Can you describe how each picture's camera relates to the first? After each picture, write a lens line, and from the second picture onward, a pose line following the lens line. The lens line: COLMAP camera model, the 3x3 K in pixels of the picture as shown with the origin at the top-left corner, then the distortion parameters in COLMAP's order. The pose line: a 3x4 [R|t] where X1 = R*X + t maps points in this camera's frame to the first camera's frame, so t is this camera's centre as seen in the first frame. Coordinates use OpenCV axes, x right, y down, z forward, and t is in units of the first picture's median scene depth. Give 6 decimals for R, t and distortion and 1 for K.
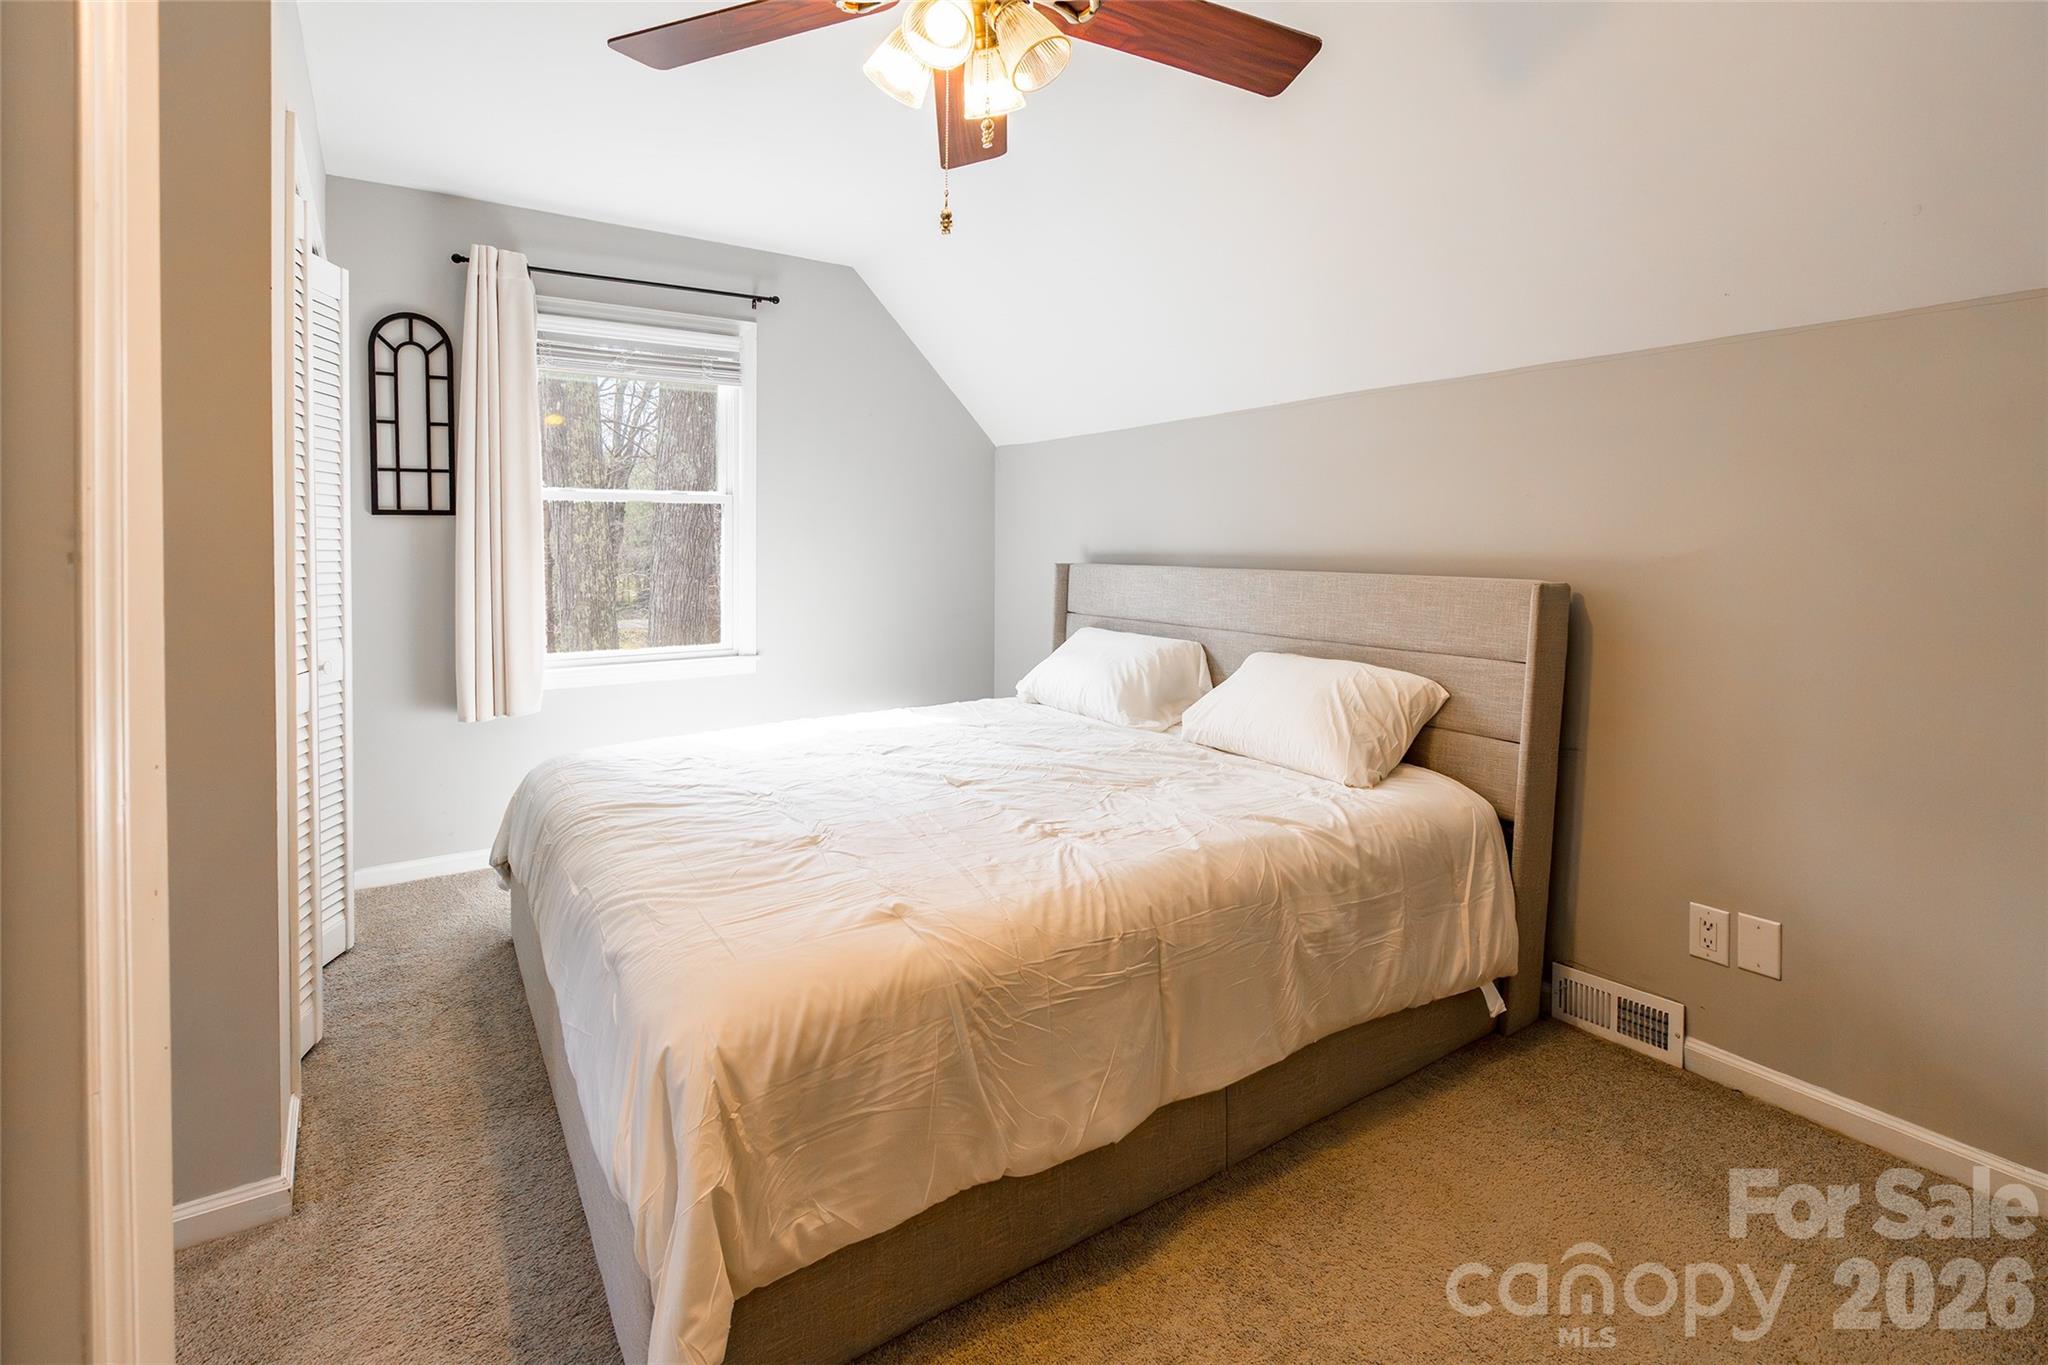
lens RADIAL K [[948.2, 0, 1034.8], [0, 948.2, 561.7], [0, 0, 1]] dist [-0.012072, -0.000419]
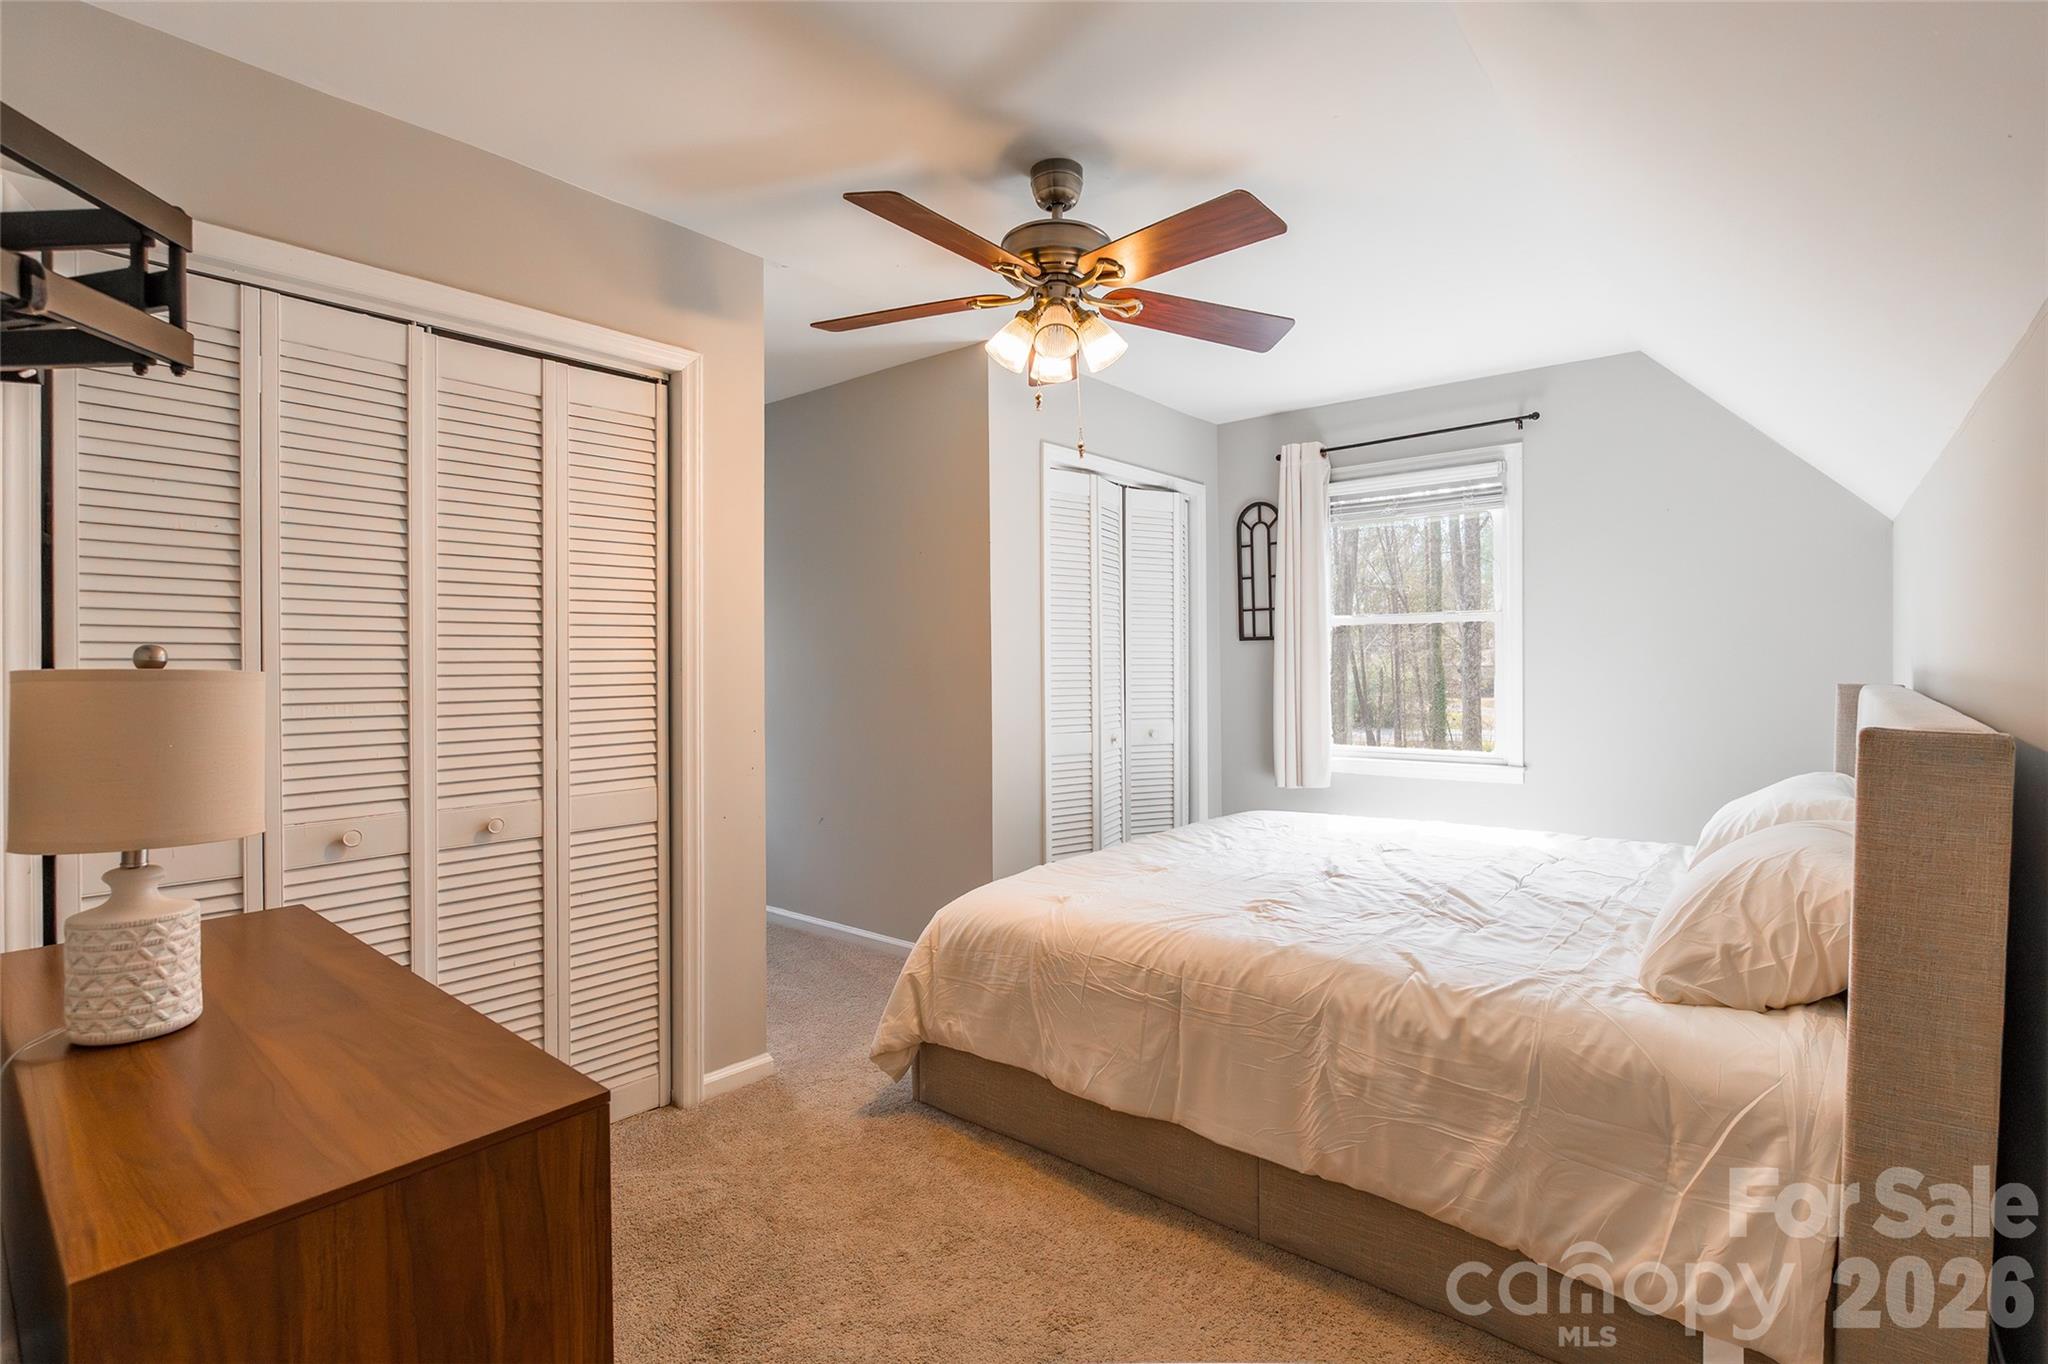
lens RADIAL K [[948.2, 0, 1029.0], [0, 948.2, 671.2], [0, 0, 1]] dist [-0.012072, -0.000419]
pose [[0.286619, 0.009605, -0.957997, 0.653221], [-0.010226, 0.999923, 0.006966, -0.008212], [0.957990, 0.007800, 0.286695, 0.242410]]
